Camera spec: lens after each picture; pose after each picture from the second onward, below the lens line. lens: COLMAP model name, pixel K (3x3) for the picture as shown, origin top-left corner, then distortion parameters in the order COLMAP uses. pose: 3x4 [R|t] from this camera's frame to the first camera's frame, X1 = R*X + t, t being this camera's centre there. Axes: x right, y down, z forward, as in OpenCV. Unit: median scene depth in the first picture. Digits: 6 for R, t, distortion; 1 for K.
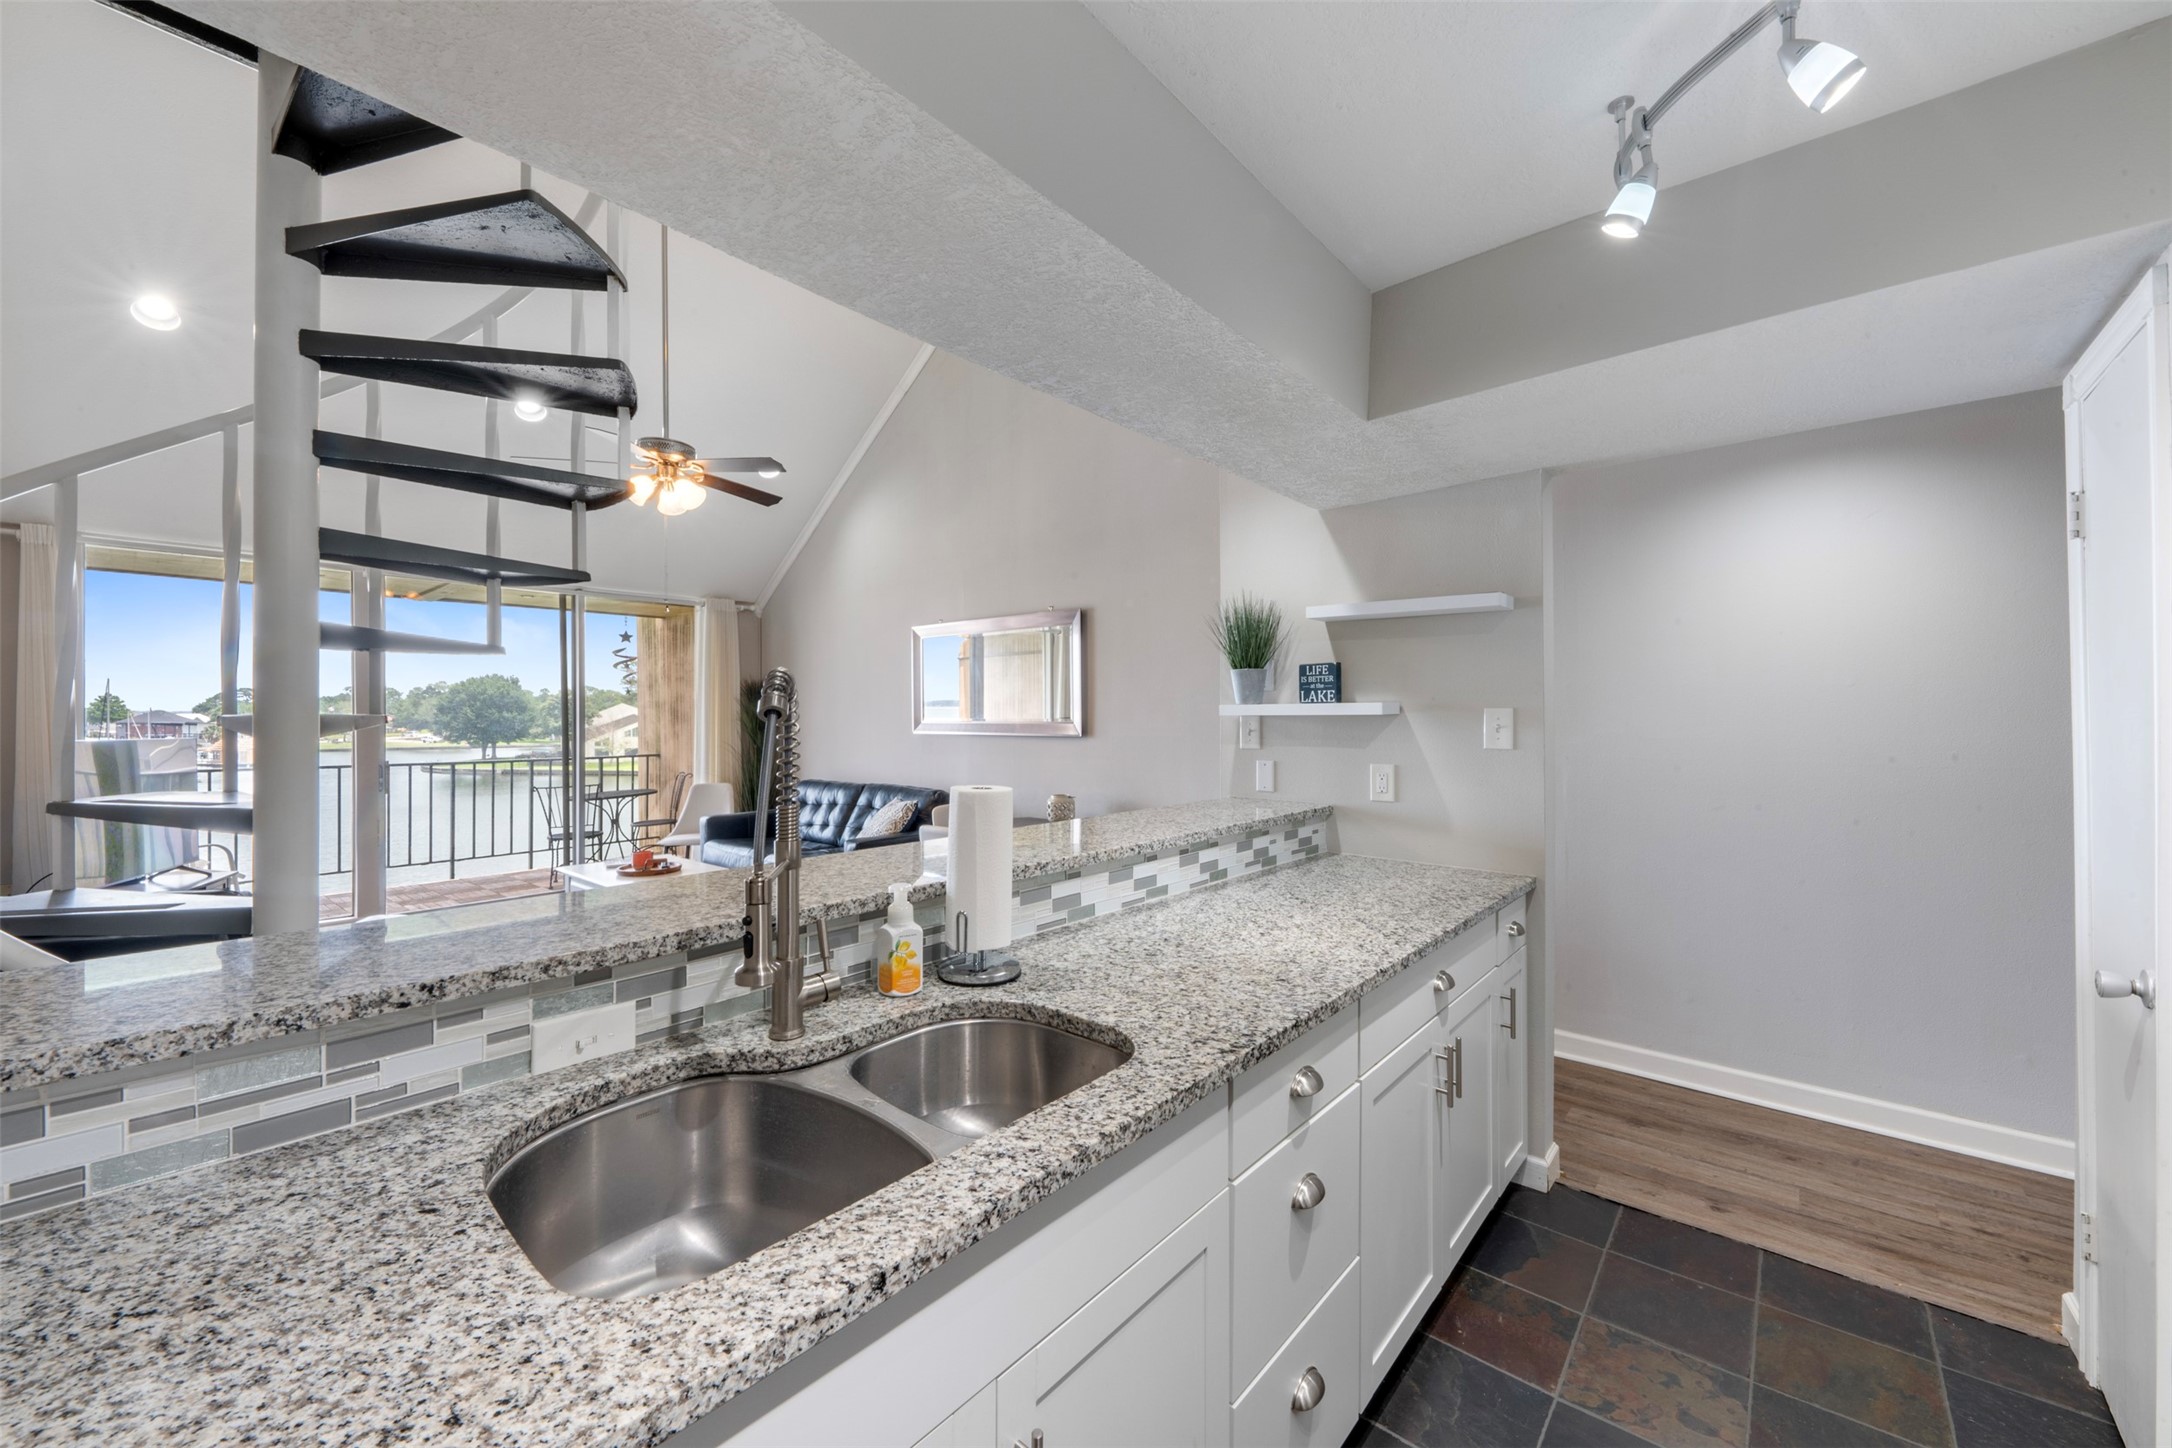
lens RADIAL K [[824.3, 0, 1095.8], [0, 824.3, 714.8], [0, 0, 1]] dist [0.002626, -0.000014]
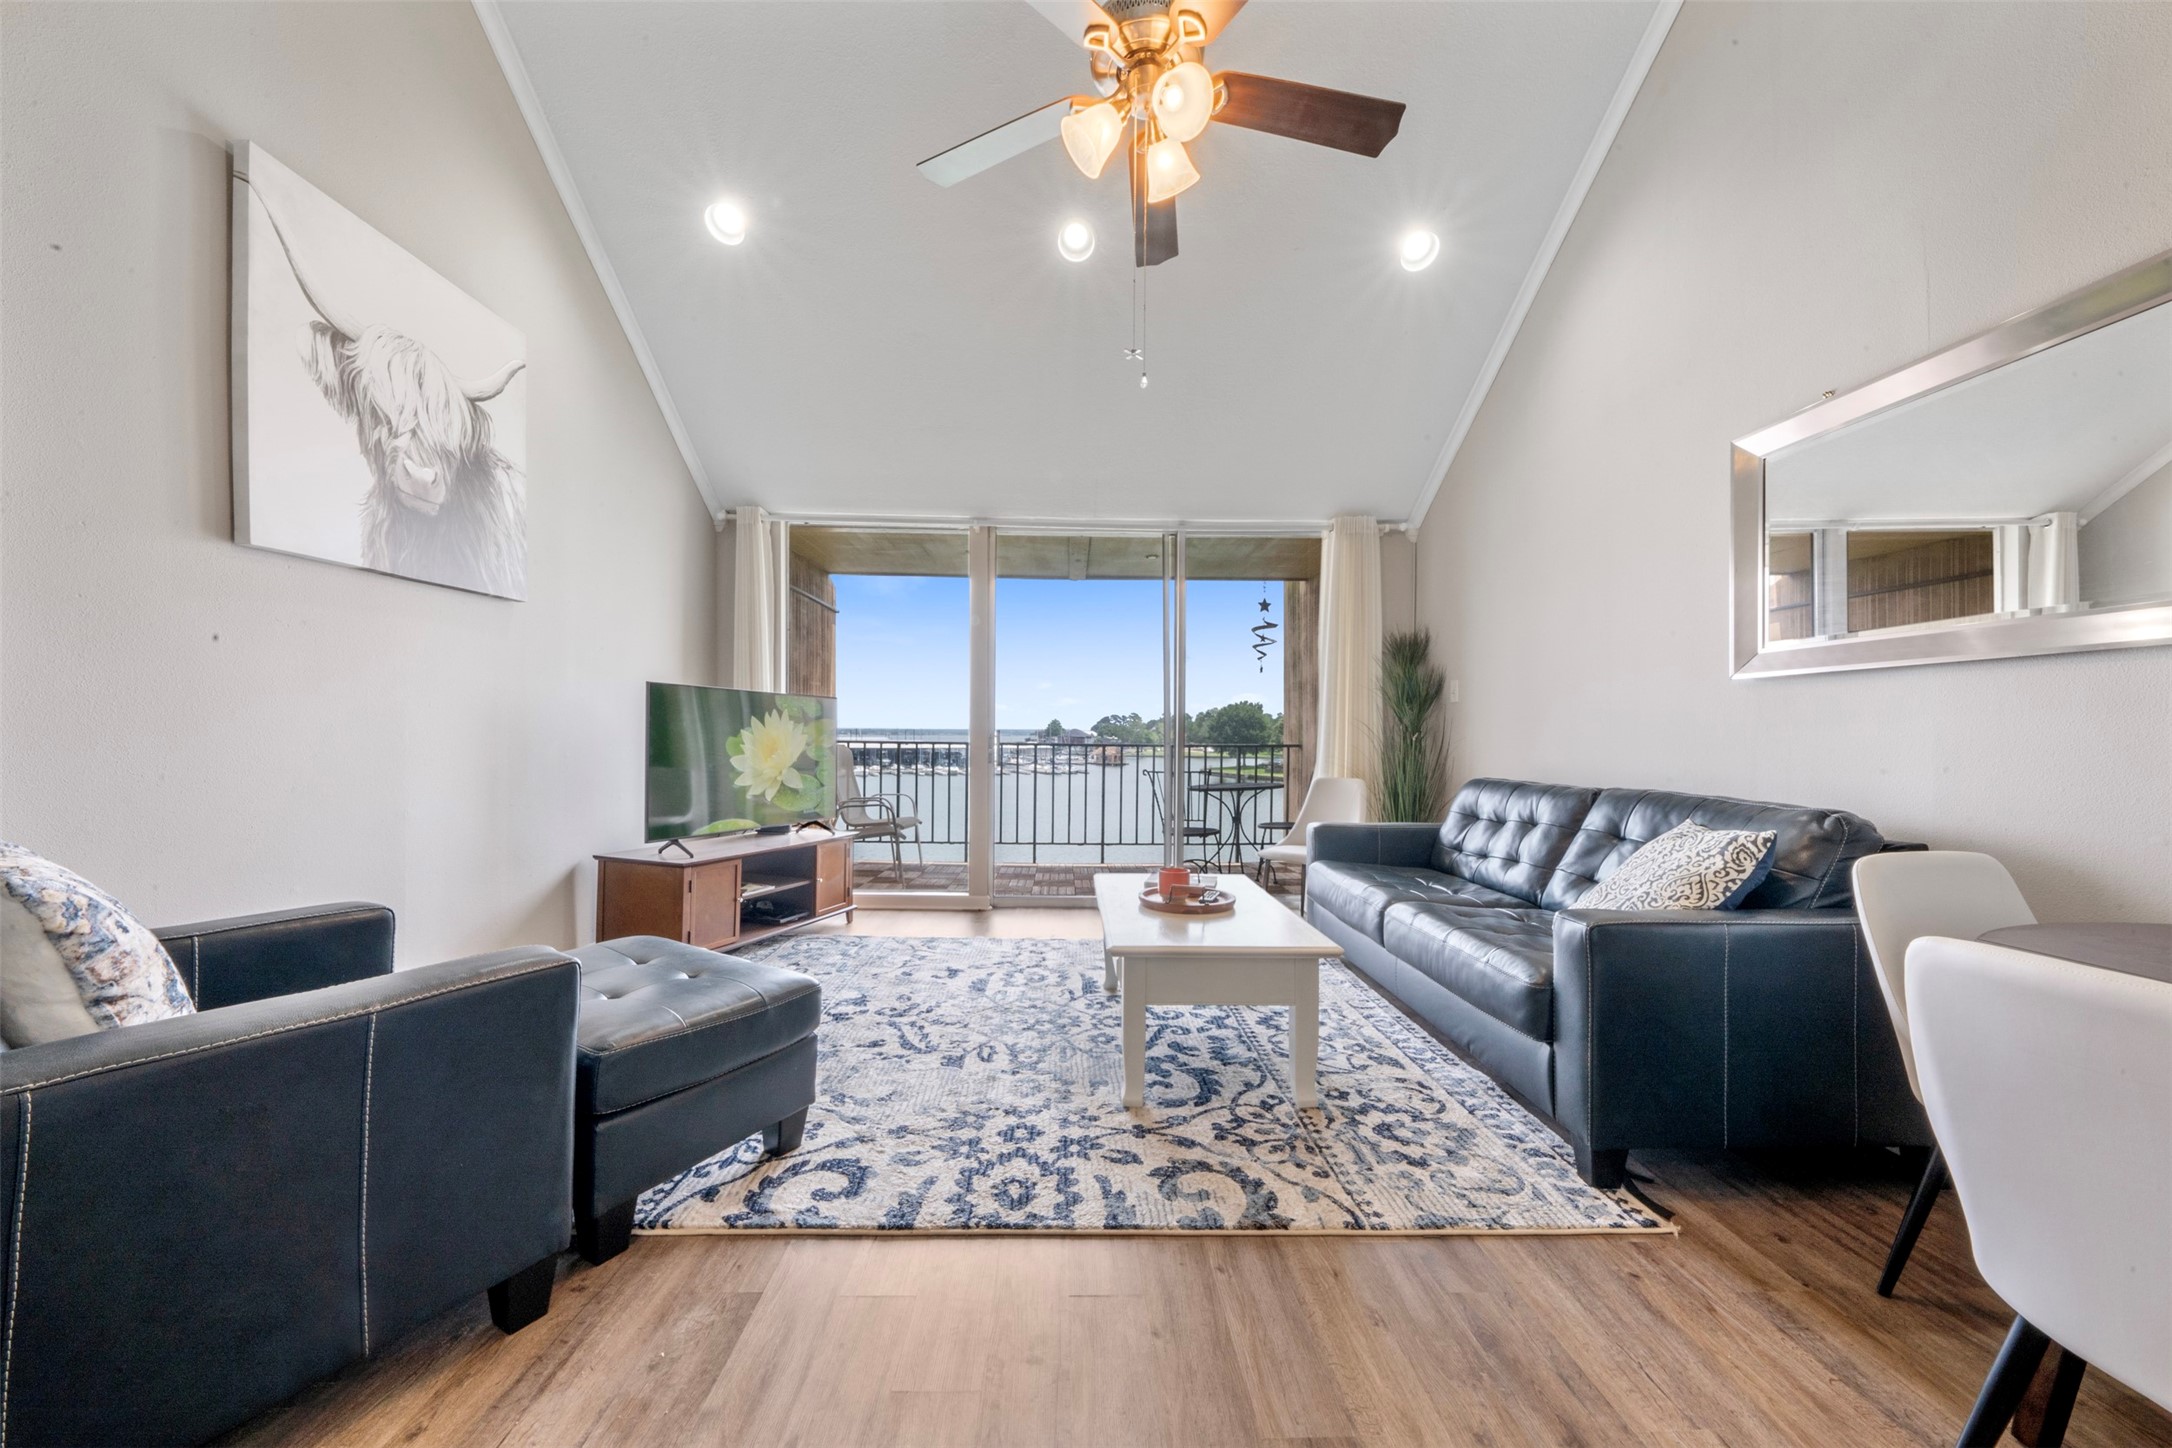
lens RADIAL K [[763.0, 0, 1095.1], [0, 763.0, 732.0], [0, 0, 1]] dist [0.012354, -0.003973]
pose [[0.674993, 0.005294, -0.737805, -0.149208], [-0.009111, 0.999958, -0.001160, 0.055031], [0.737768, 0.007505, 0.675013, 0.478376]]
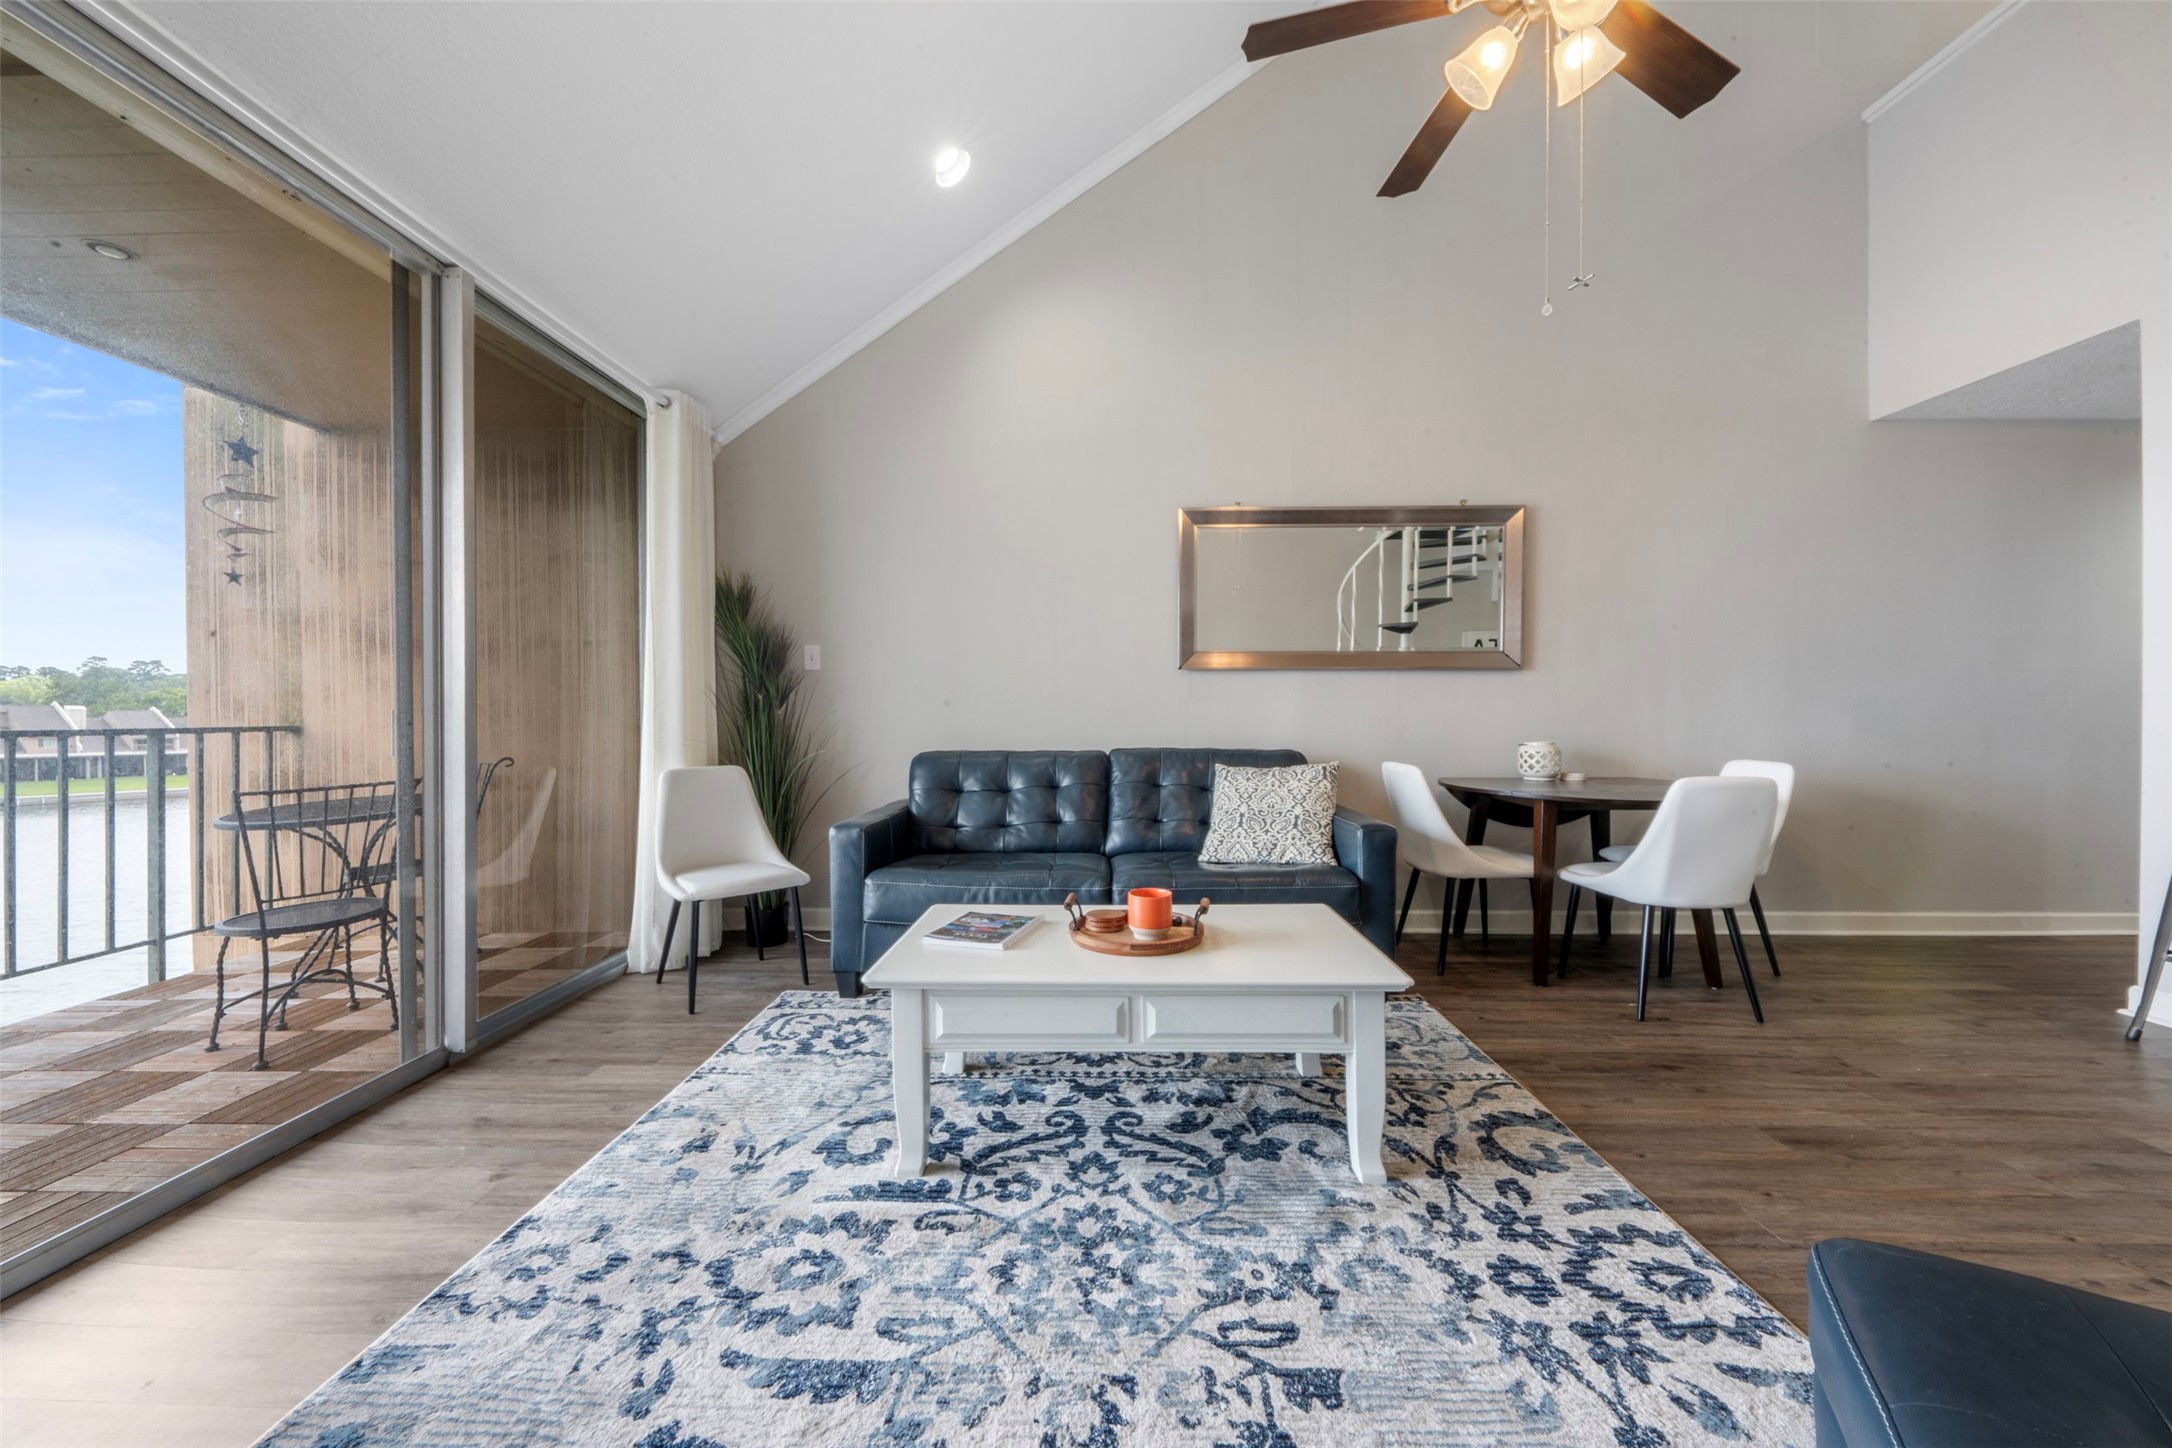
lens RADIAL K [[763.0, 0, 1094.3], [0, 763.0, 719.5], [0, 0, 1]] dist [0.012354, -0.003973]
pose [[0.777581, 0.003050, 0.628775, -0.666082], [-0.005327, 0.999984, 0.001737, 0.063969], [-0.628760, -0.004701, 0.777585, 0.585386]]
